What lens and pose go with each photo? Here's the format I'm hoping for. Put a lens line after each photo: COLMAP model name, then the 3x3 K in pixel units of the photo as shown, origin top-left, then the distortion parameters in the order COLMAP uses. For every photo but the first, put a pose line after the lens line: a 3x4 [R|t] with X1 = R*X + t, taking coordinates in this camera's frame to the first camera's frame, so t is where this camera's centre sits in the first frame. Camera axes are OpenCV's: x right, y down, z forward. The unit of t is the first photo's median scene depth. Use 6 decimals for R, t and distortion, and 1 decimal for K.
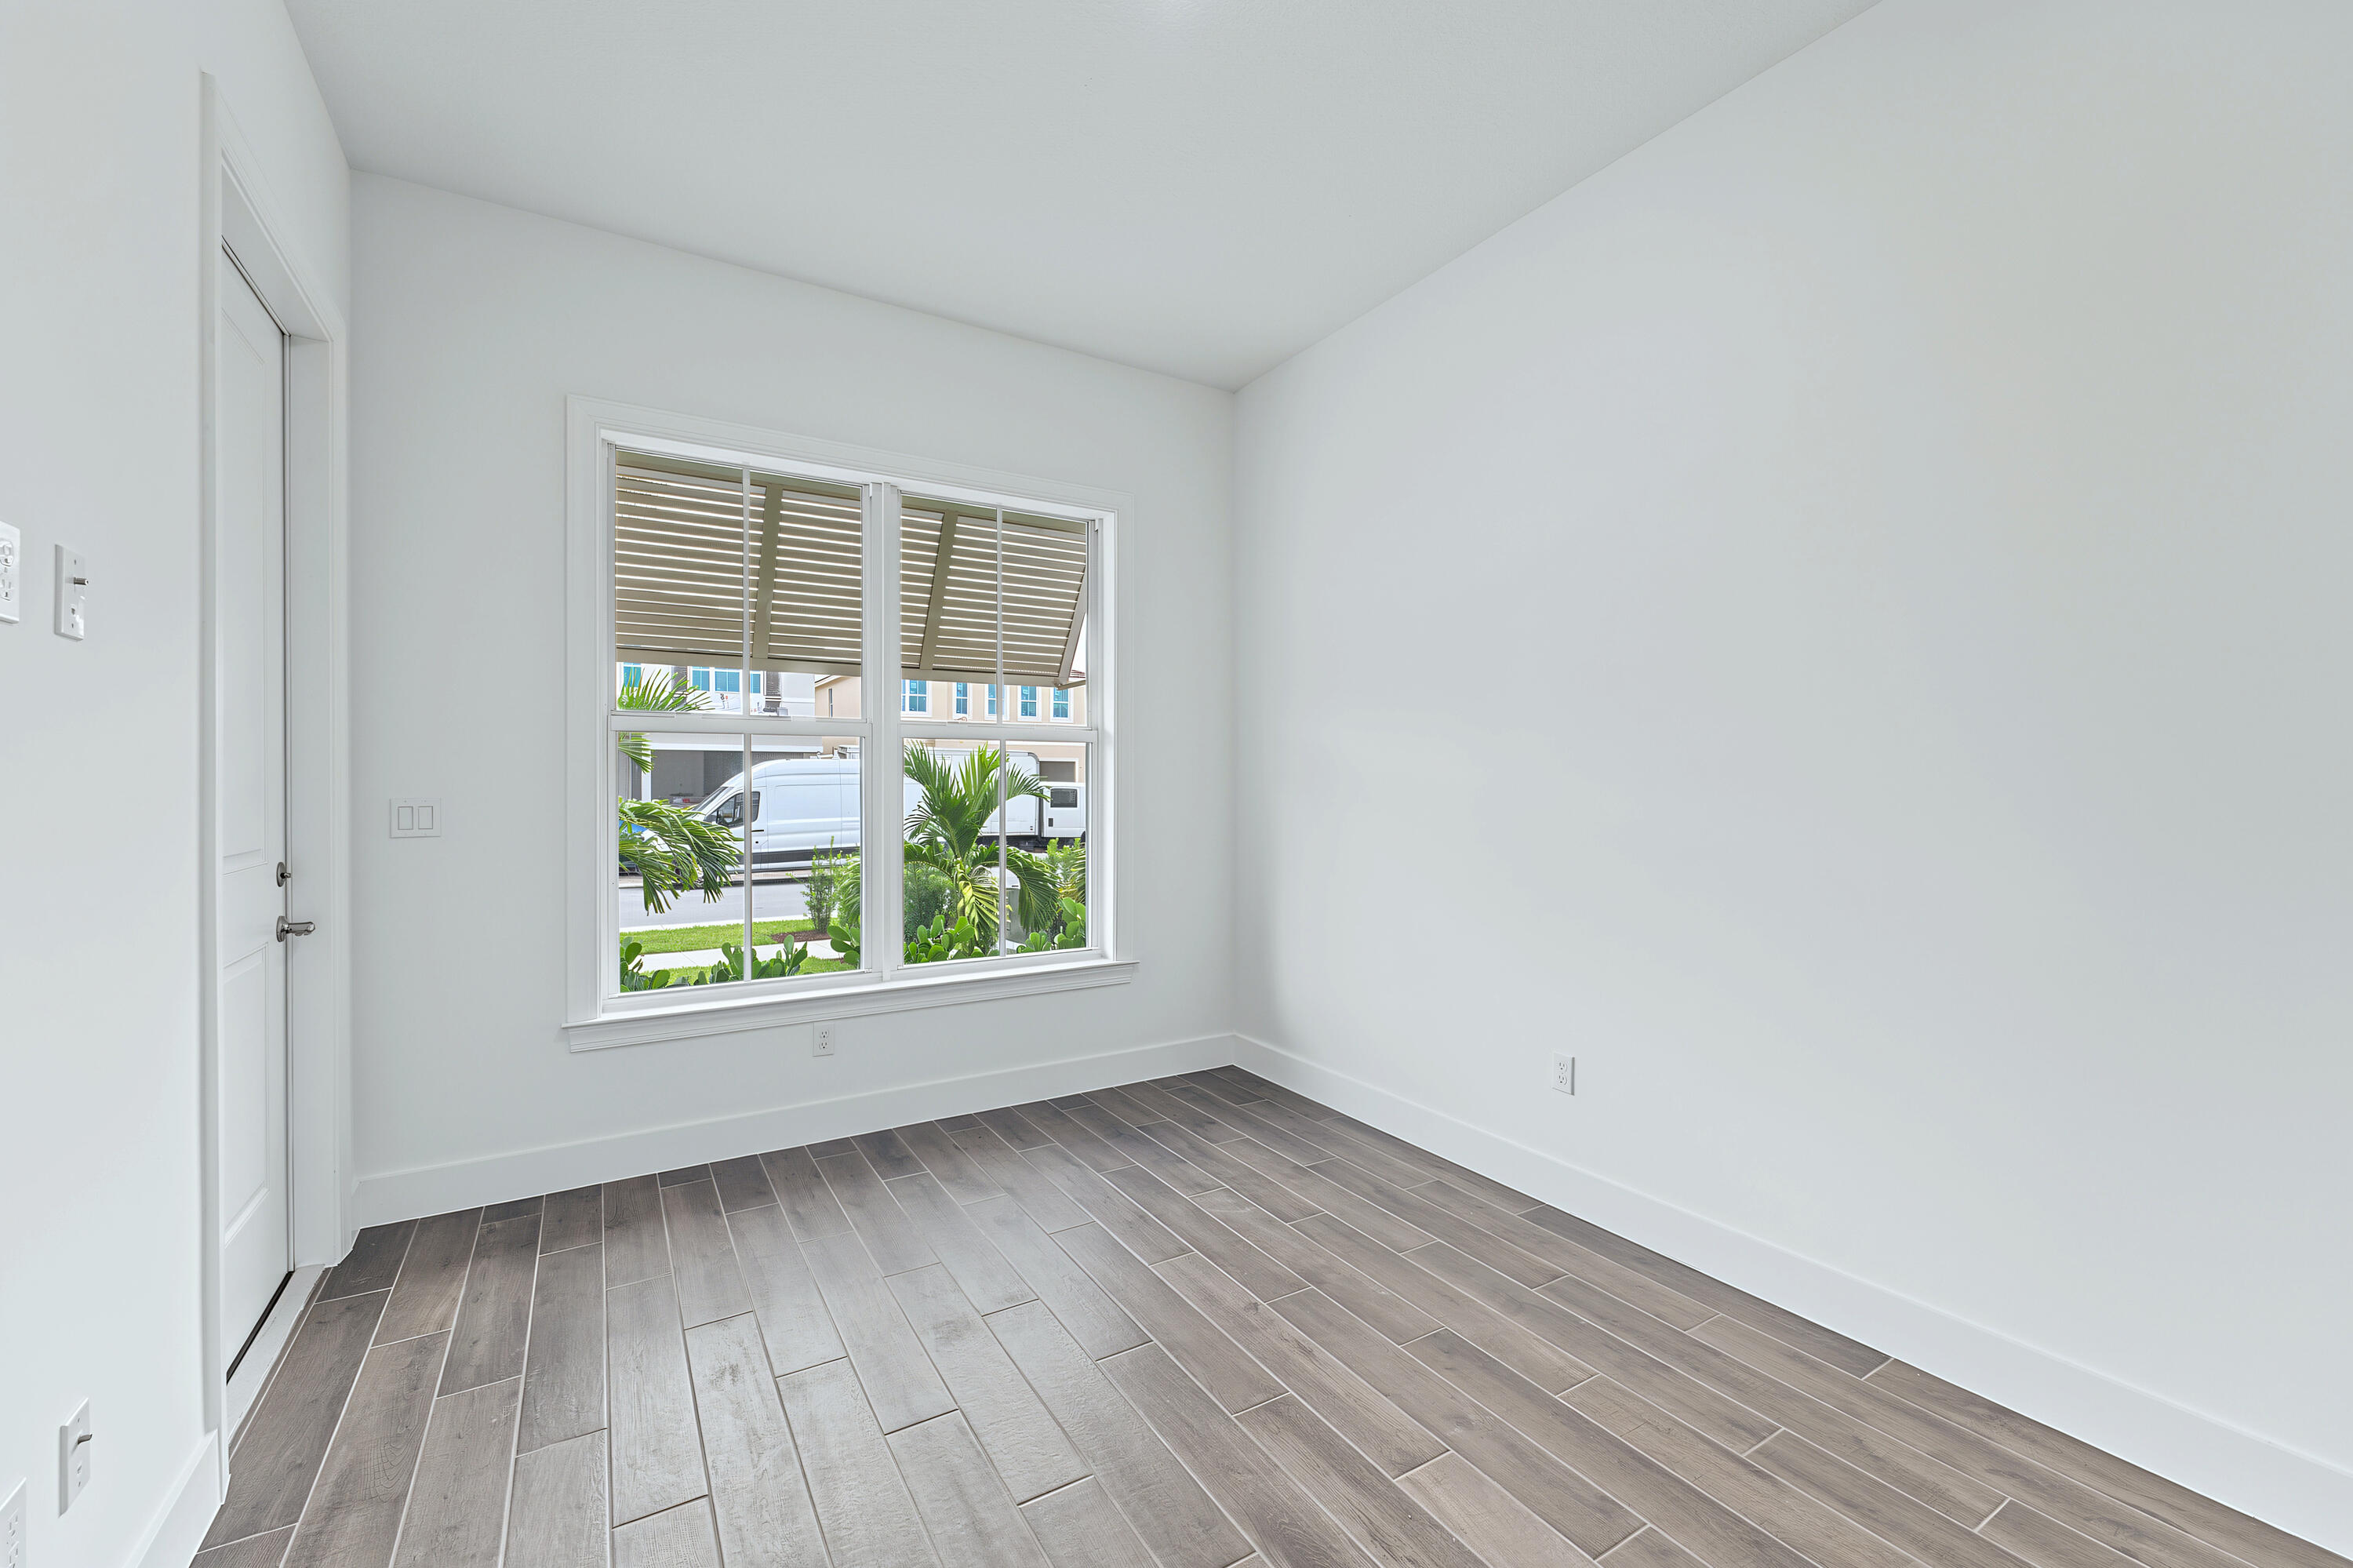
lens RADIAL K [[950.1, 0, 1193.3], [0, 950.1, 796.8], [0, 0, 1]] dist [-0.000291, -0.000204]
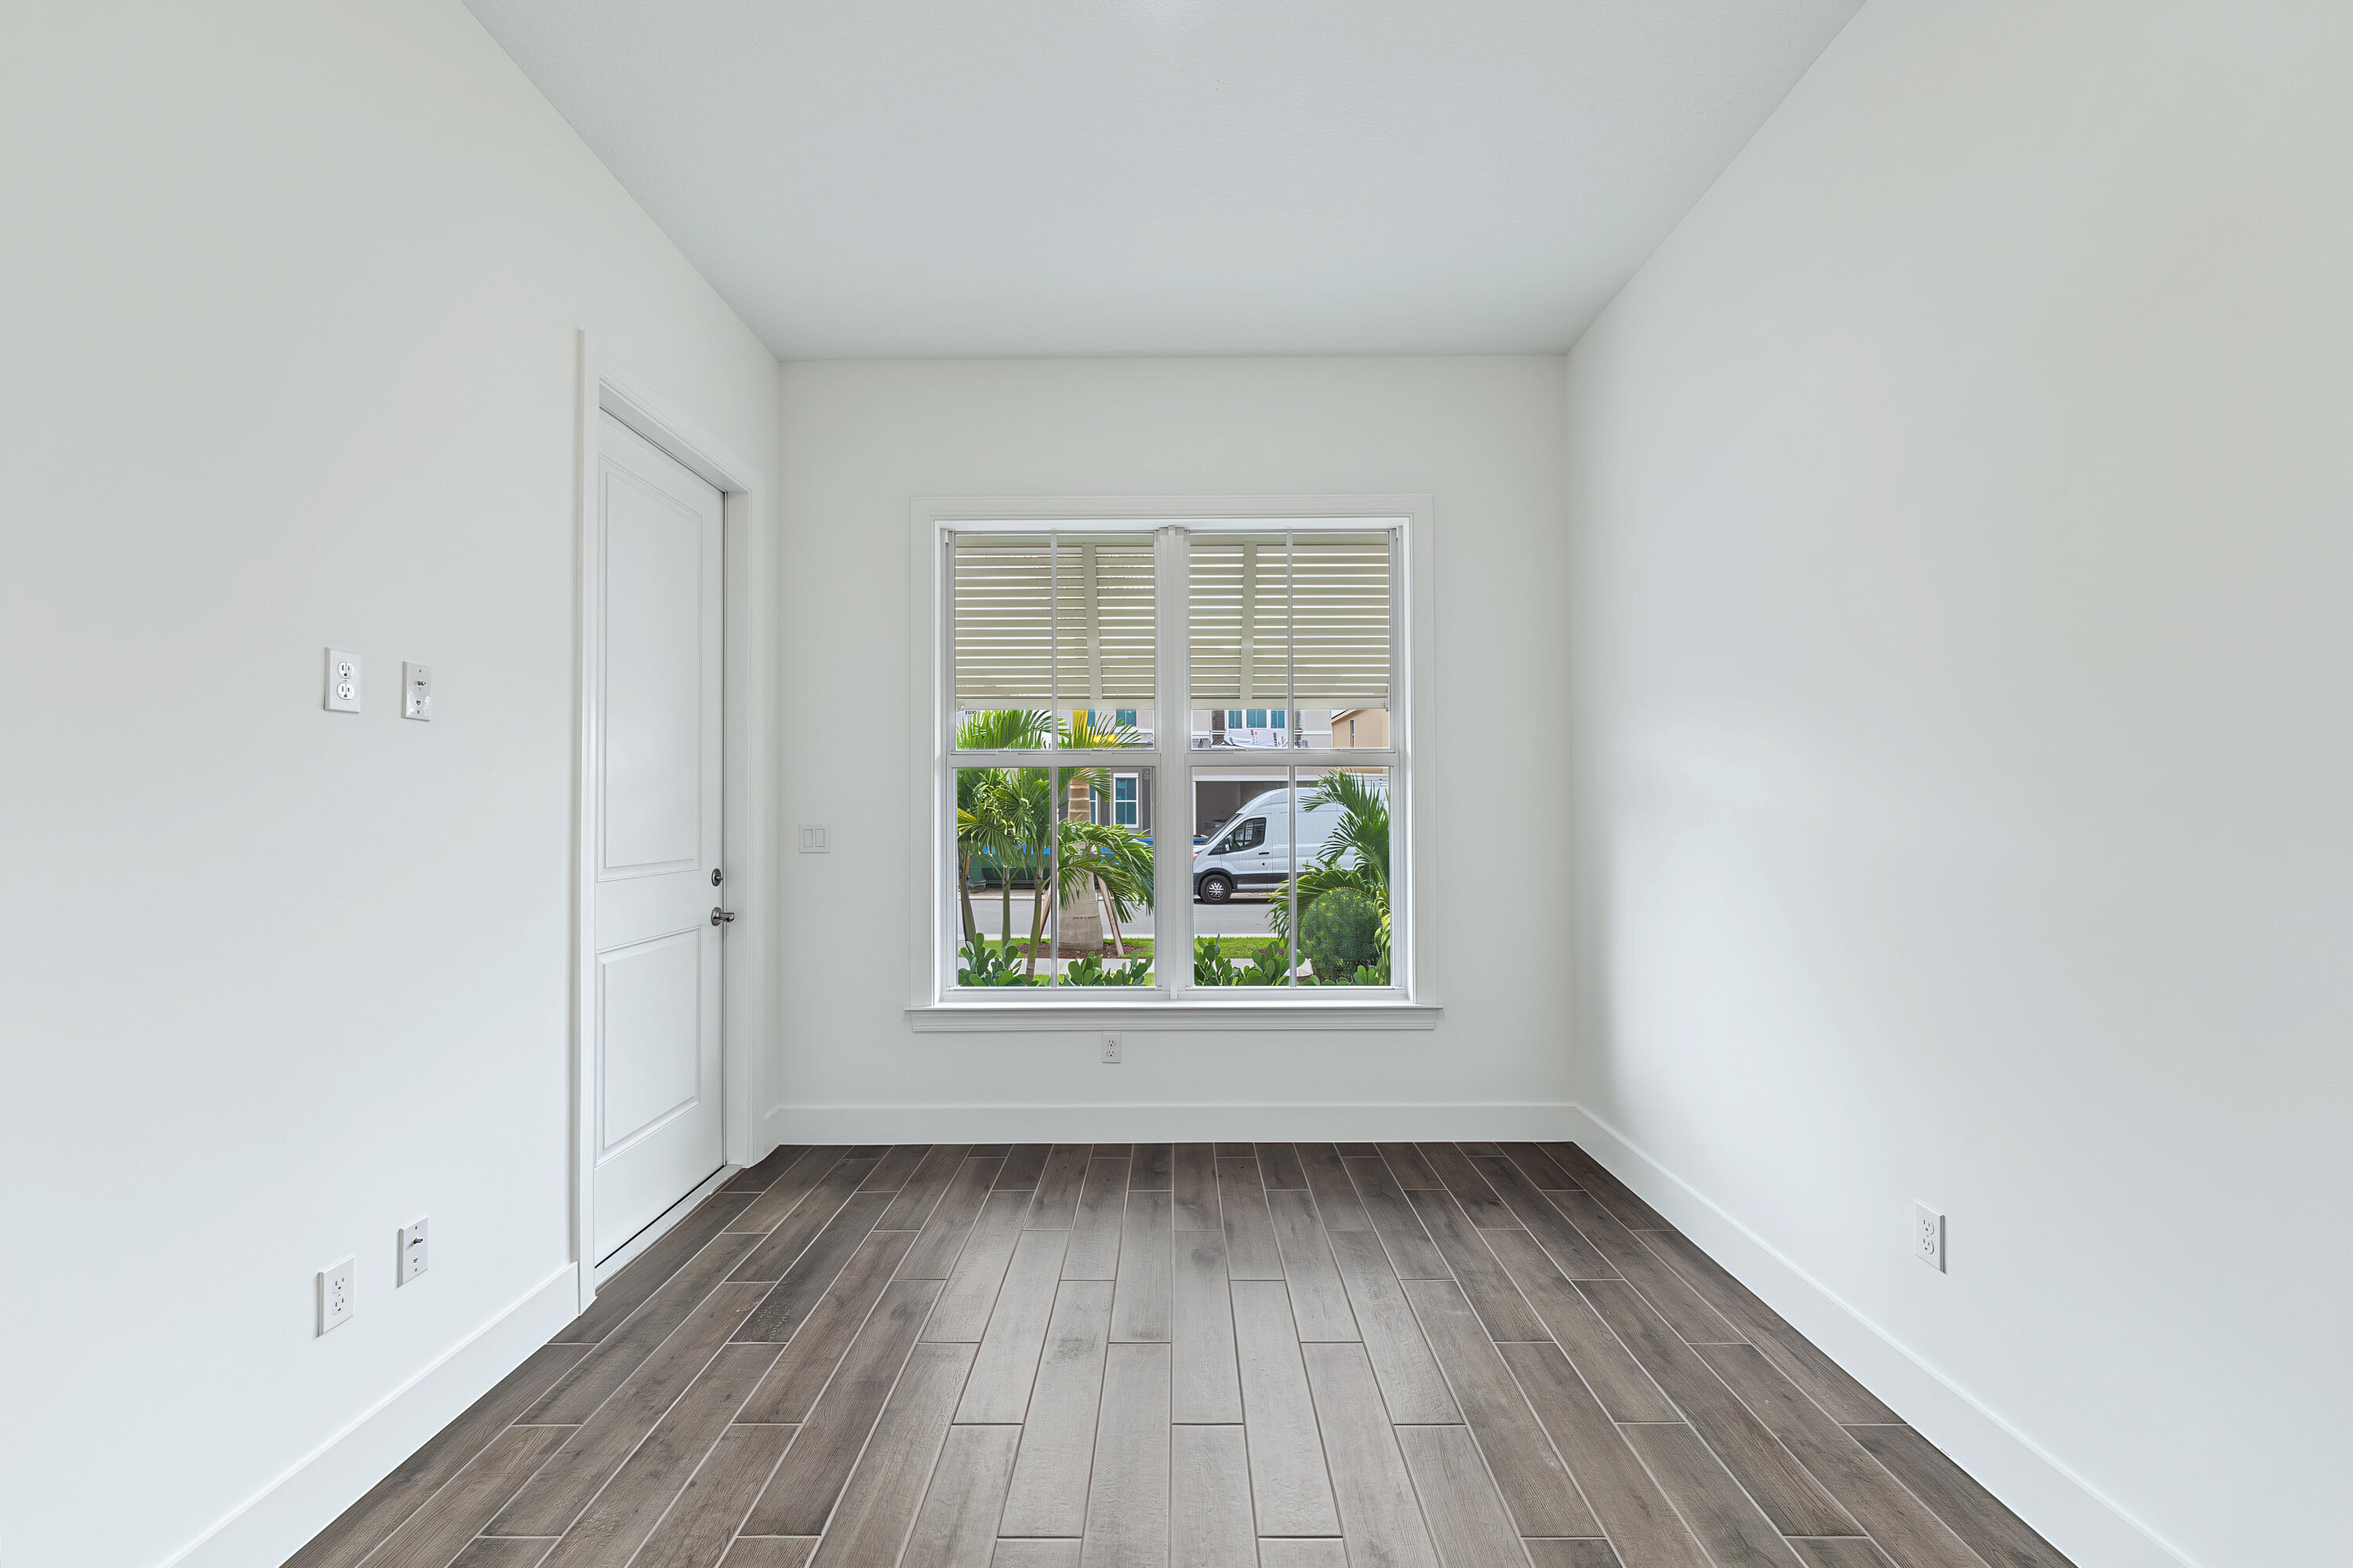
lens RADIAL K [[950.1, 0, 1181.3], [0, 950.1, 806.0], [0, 0, 1]] dist [-0.000291, -0.000204]
pose [[0.850874, -0.006212, -0.525333, 0.258379], [-0.003424, 0.999843, -0.017369, -0.001271], [0.525359, 0.016578, 0.850719, 0.124413]]
